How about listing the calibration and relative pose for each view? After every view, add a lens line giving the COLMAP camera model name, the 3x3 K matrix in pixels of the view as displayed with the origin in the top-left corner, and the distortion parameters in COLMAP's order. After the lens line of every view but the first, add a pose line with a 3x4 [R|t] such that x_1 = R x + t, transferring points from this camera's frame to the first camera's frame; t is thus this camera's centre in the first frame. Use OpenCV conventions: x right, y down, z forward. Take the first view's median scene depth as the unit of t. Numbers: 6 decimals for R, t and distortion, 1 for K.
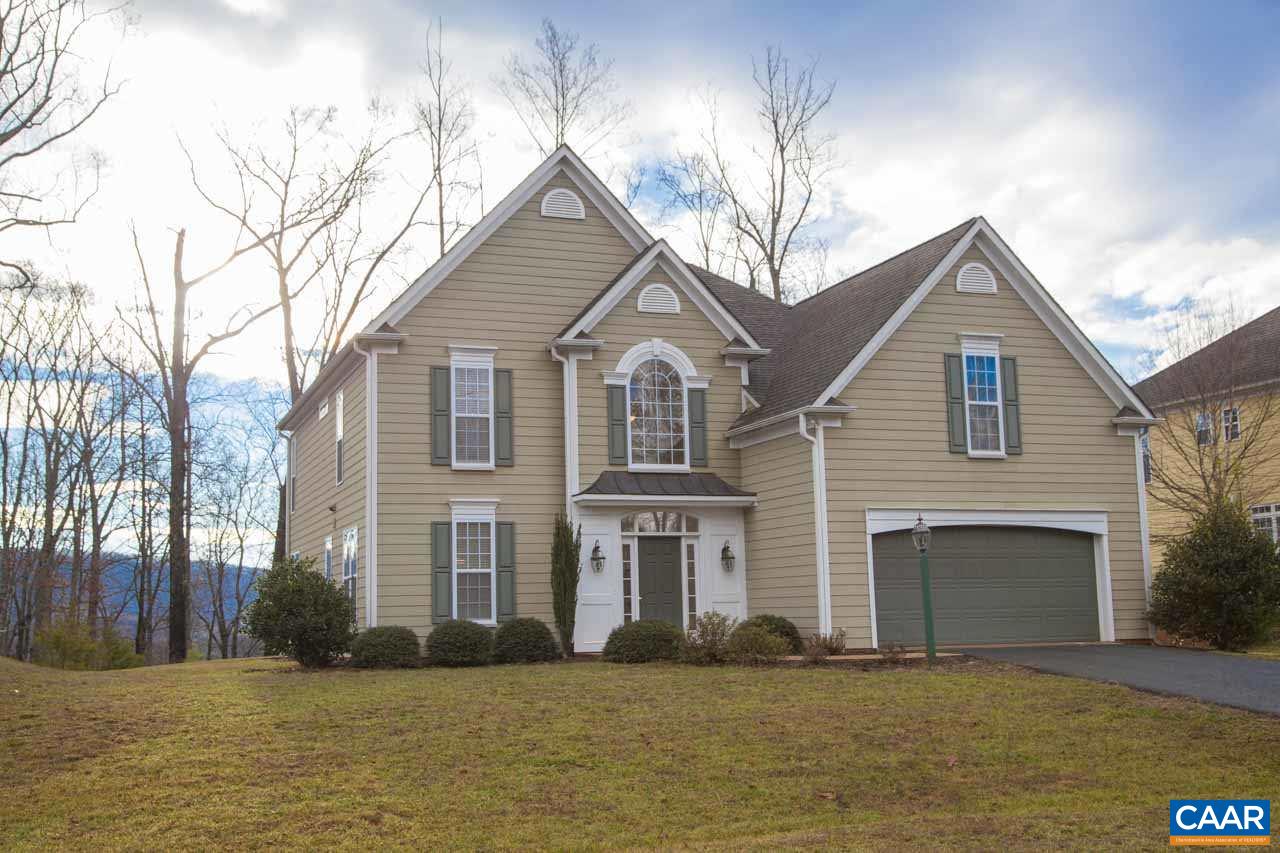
lens RADIAL K [[1278.1, 0, 640.8], [0, 1278.1, 418.4], [0, 0, 1]] dist [0.054343, 0.000000]
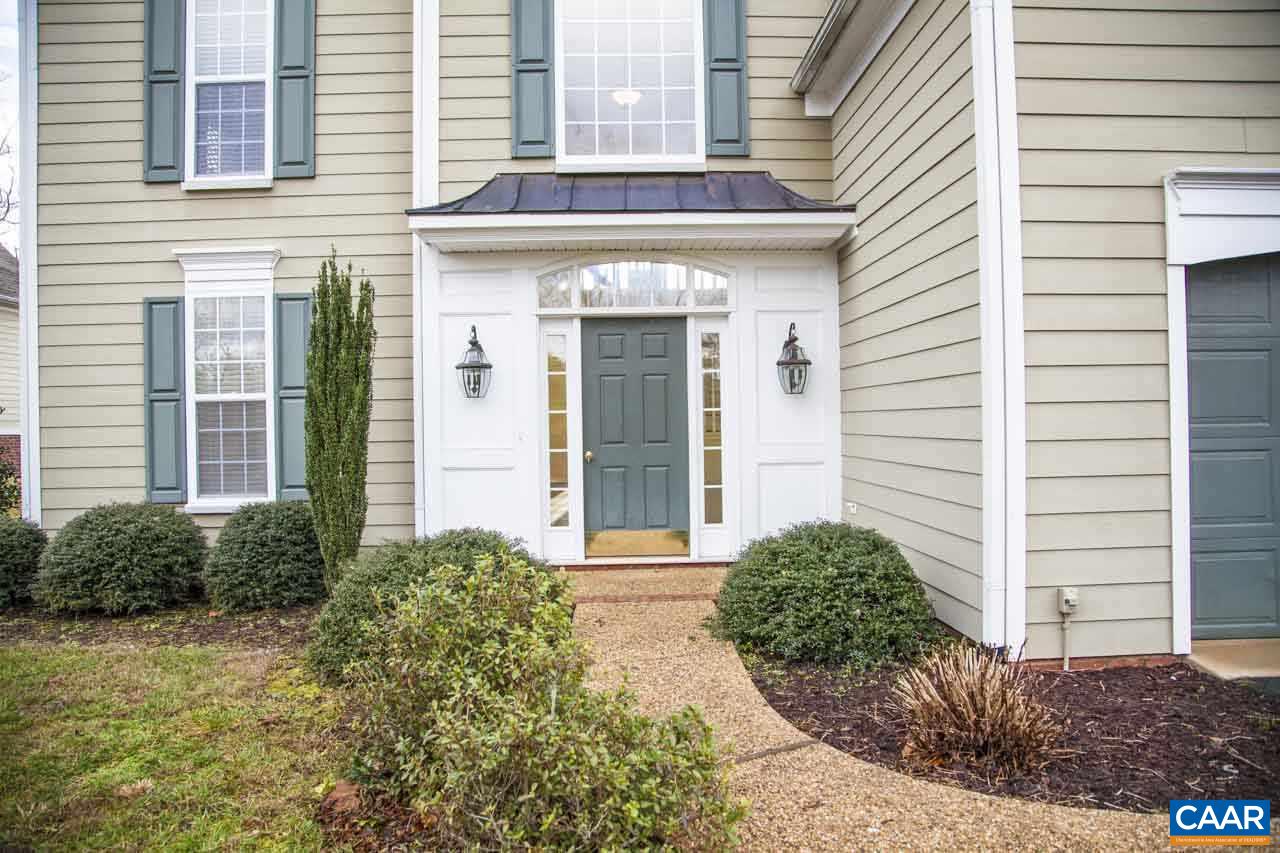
lens RADIAL K [[841.2, 0, 649.0], [0, 841.2, 423.5], [0, 0, 1]] dist [-0.082008, 0.006609]
pose [[0.948649, 0.003476, -0.316311, 0.115021], [0.046595, 0.987497, 0.150594, 0.087033], [0.312880, -0.157599, 0.936626, 0.735350]]
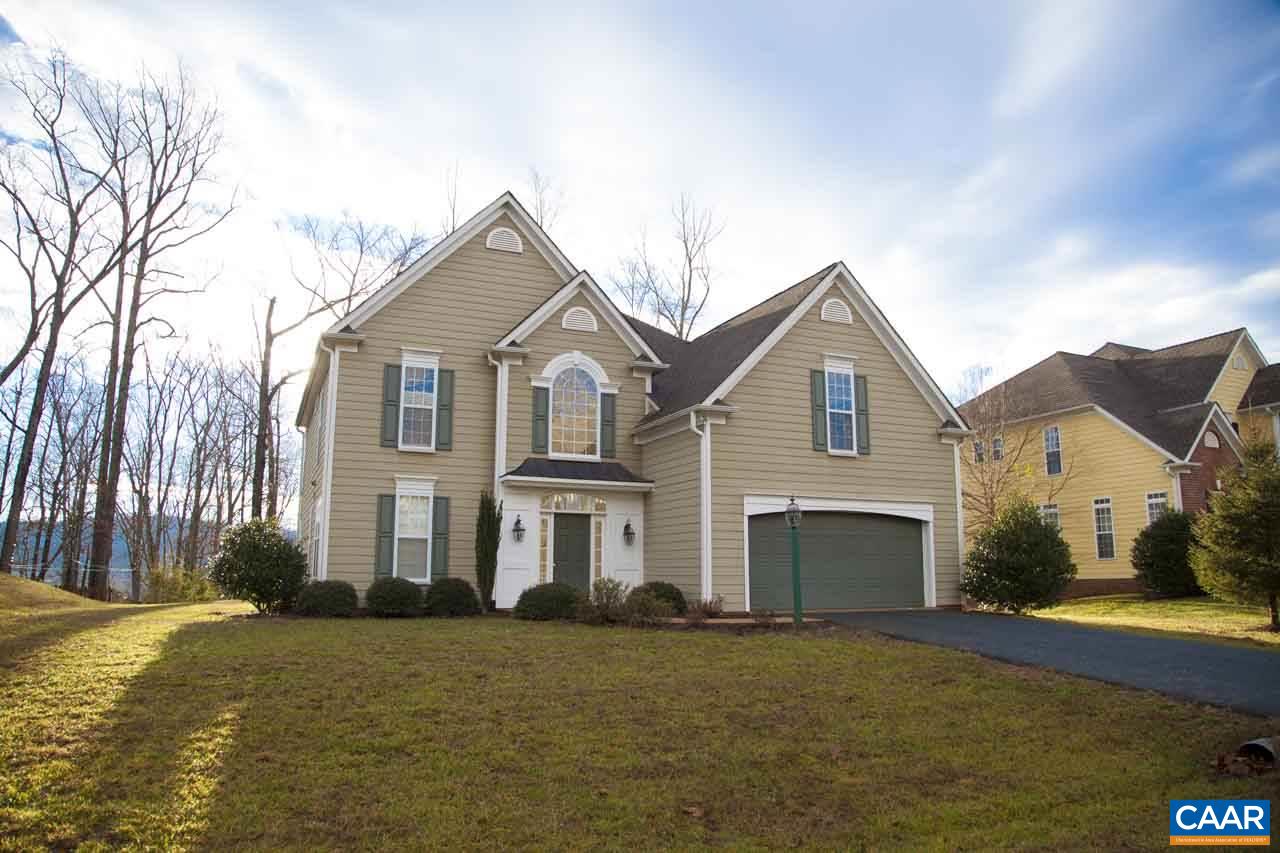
lens RADIAL K [[841.2, 0, 622.7], [0, 841.2, 416.4], [0, 0, 1]] dist [-0.082008, 0.006609]
pose [[0.998889, 0.034045, 0.032576, 0.033621], [-0.032804, 0.998742, -0.037915, 0.030055], [-0.033825, 0.036804, 0.998750, 0.211036]]
